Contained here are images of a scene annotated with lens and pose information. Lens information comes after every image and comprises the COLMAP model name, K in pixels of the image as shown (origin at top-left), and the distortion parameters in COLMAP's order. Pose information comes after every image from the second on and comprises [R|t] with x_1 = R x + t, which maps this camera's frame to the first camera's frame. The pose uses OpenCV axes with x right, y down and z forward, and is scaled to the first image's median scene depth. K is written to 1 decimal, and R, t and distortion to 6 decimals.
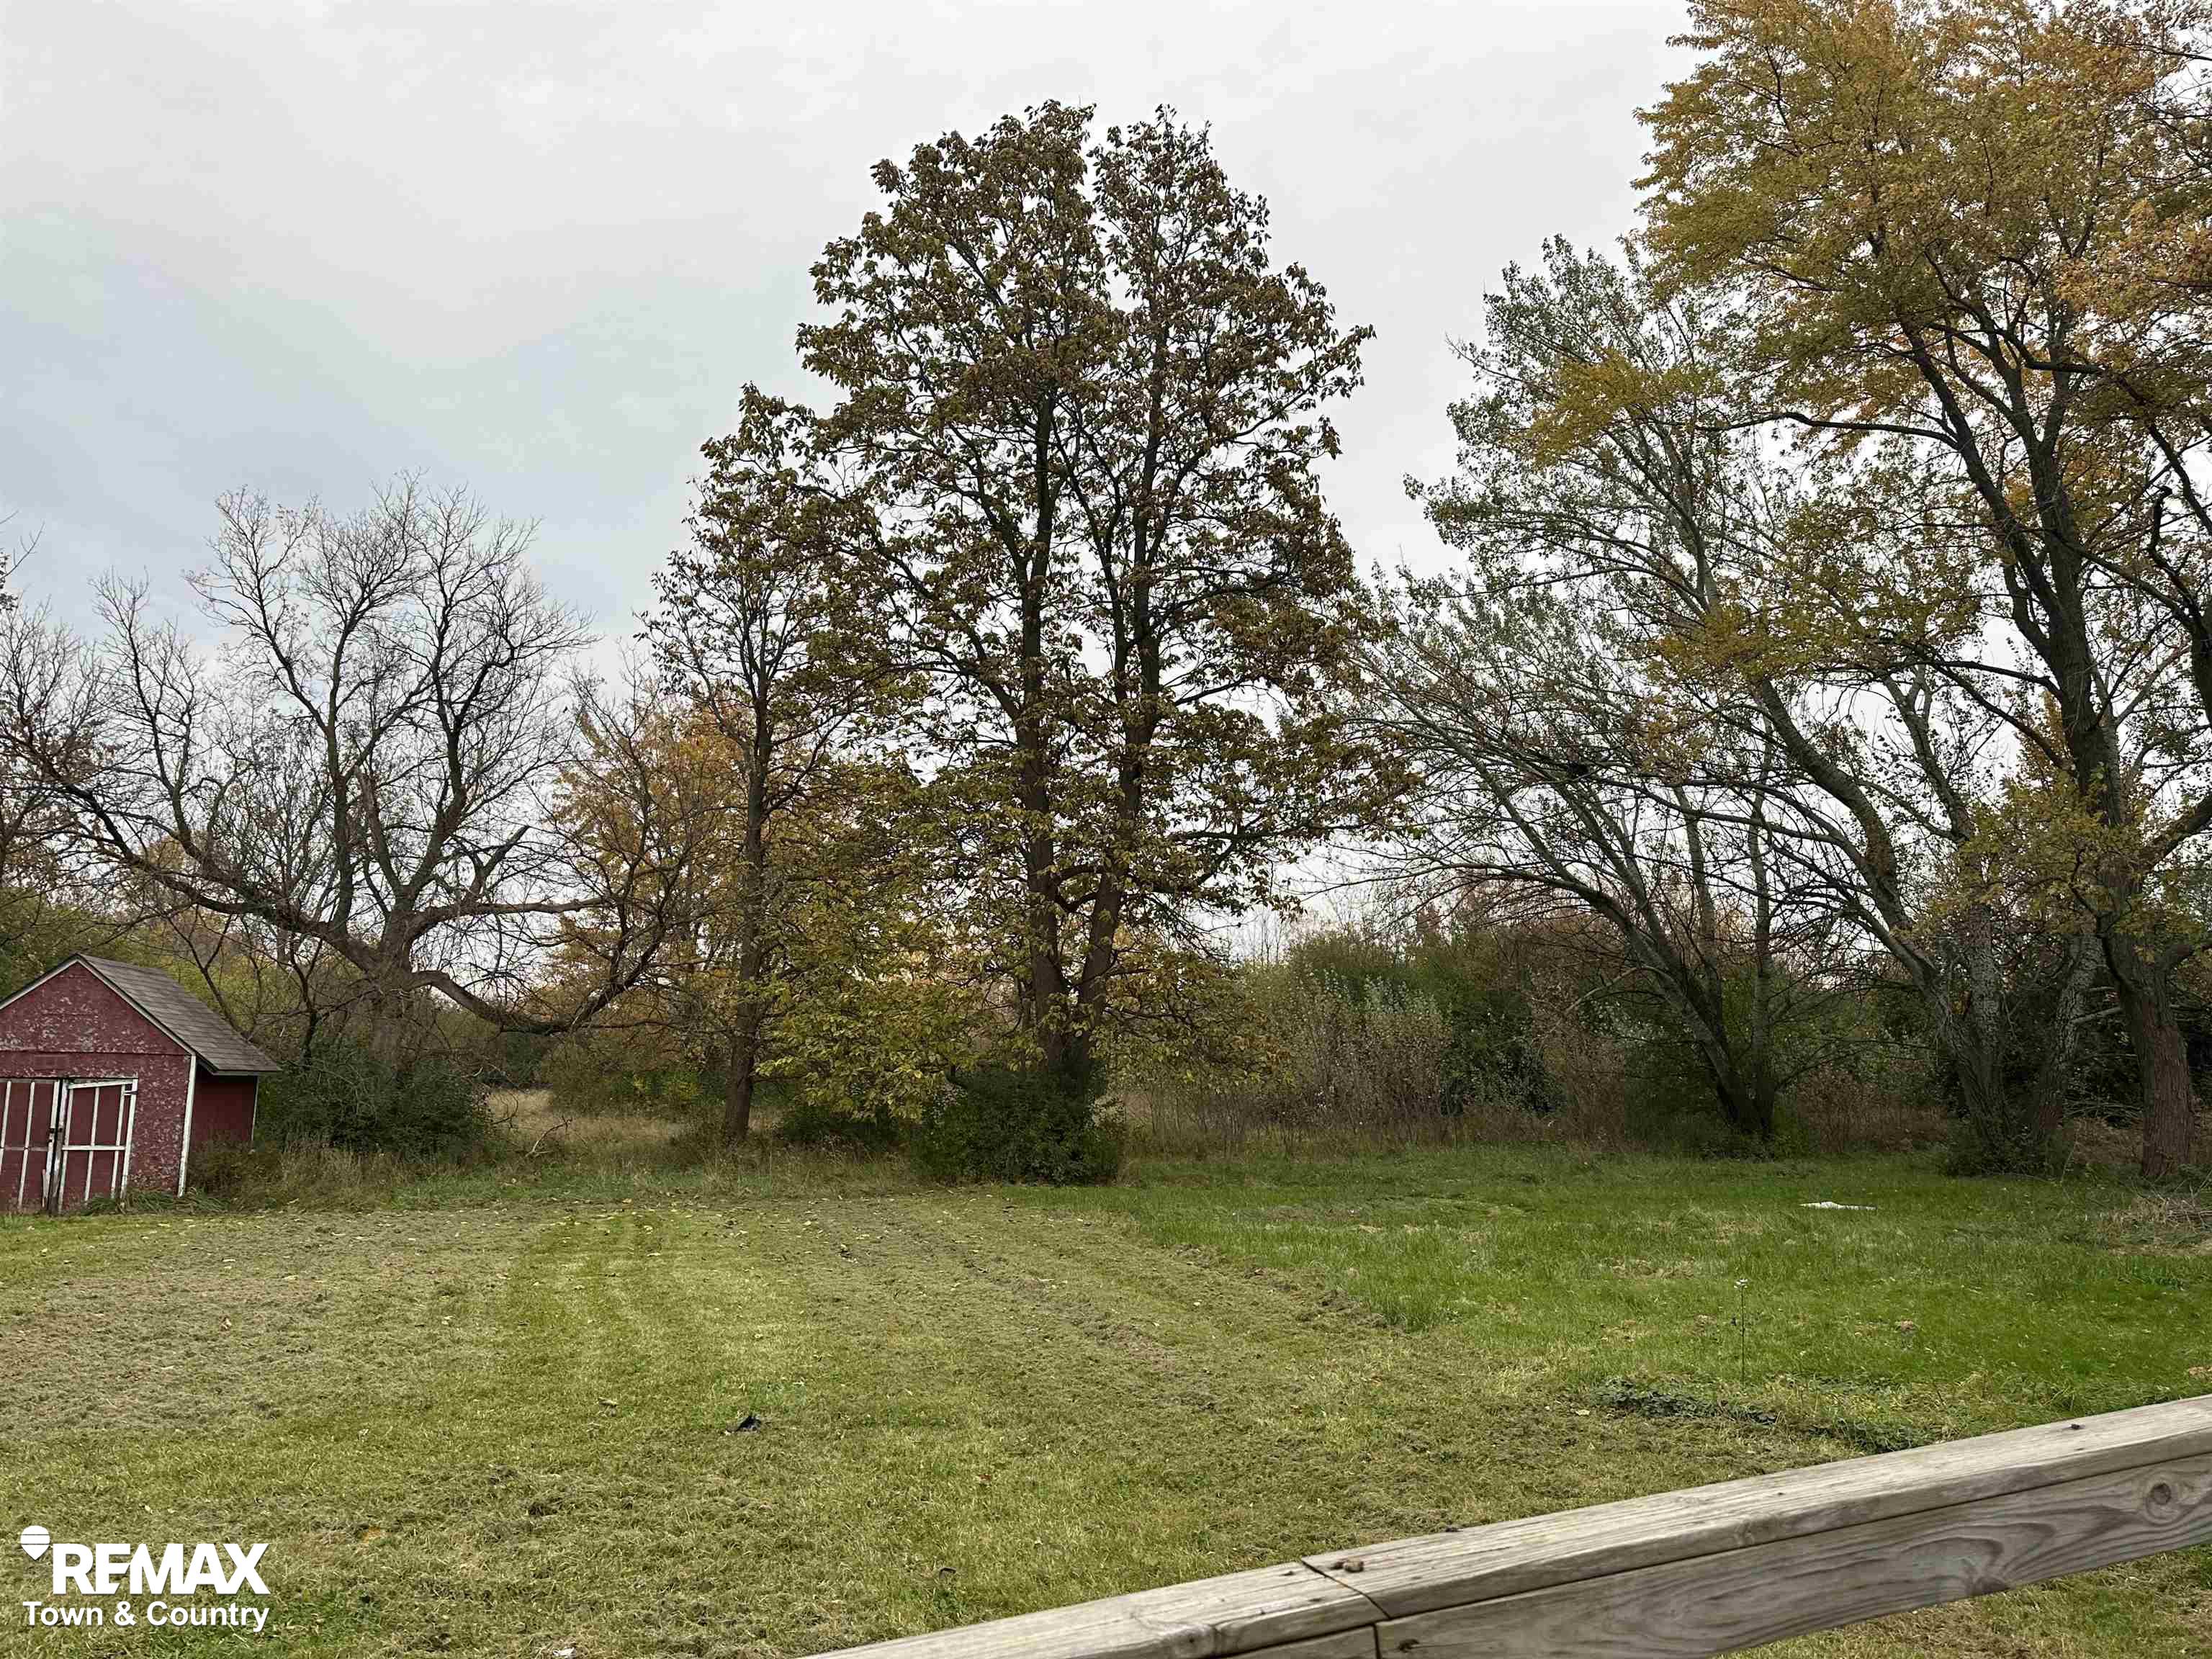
lens RADIAL K [[1592.1, 0, 1094.8], [0, 1592.1, 818.4], [0, 0, 1]] dist [0.119495, -0.149892]
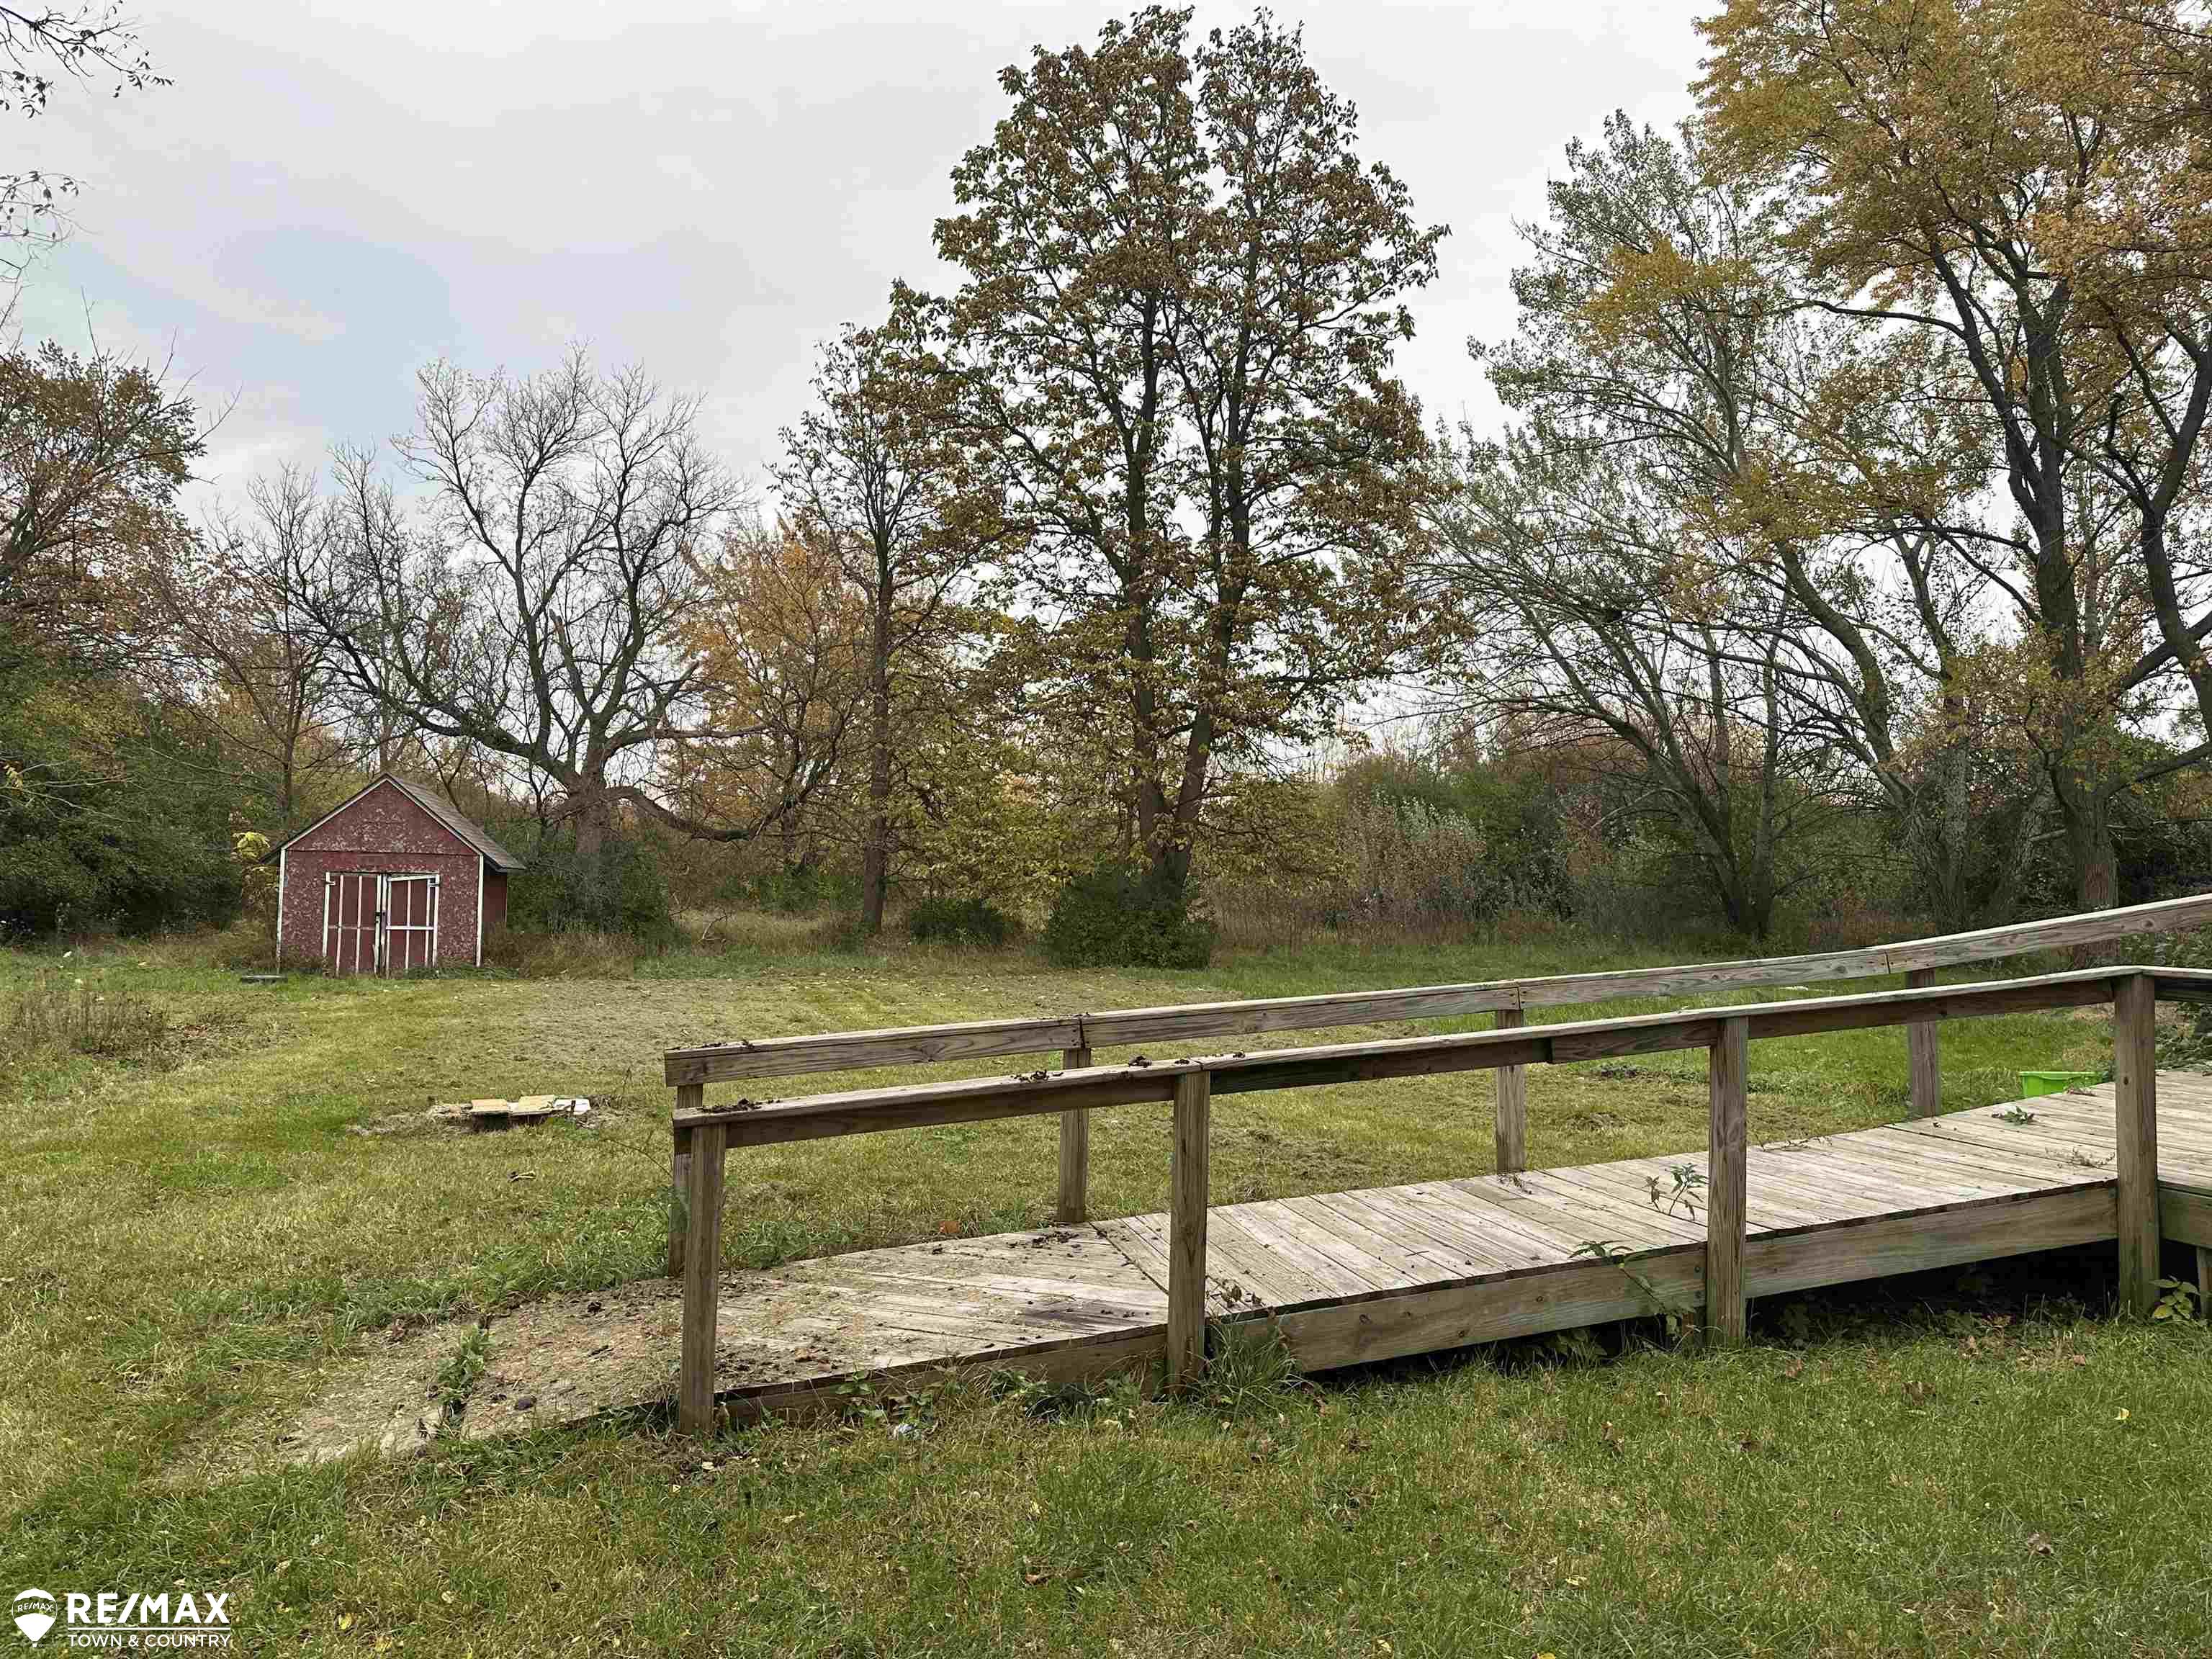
lens RADIAL K [[1550.3, 0, 1106.0], [0, 1550.3, 829.5], [0, 0, 1]] dist [0.095478, -0.107927]
pose [[0.999795, 0.008366, -0.018455, -0.035627], [-0.005975, 0.992011, 0.126013, -0.019404], [0.019362, -0.125877, 0.991857, -0.121991]]
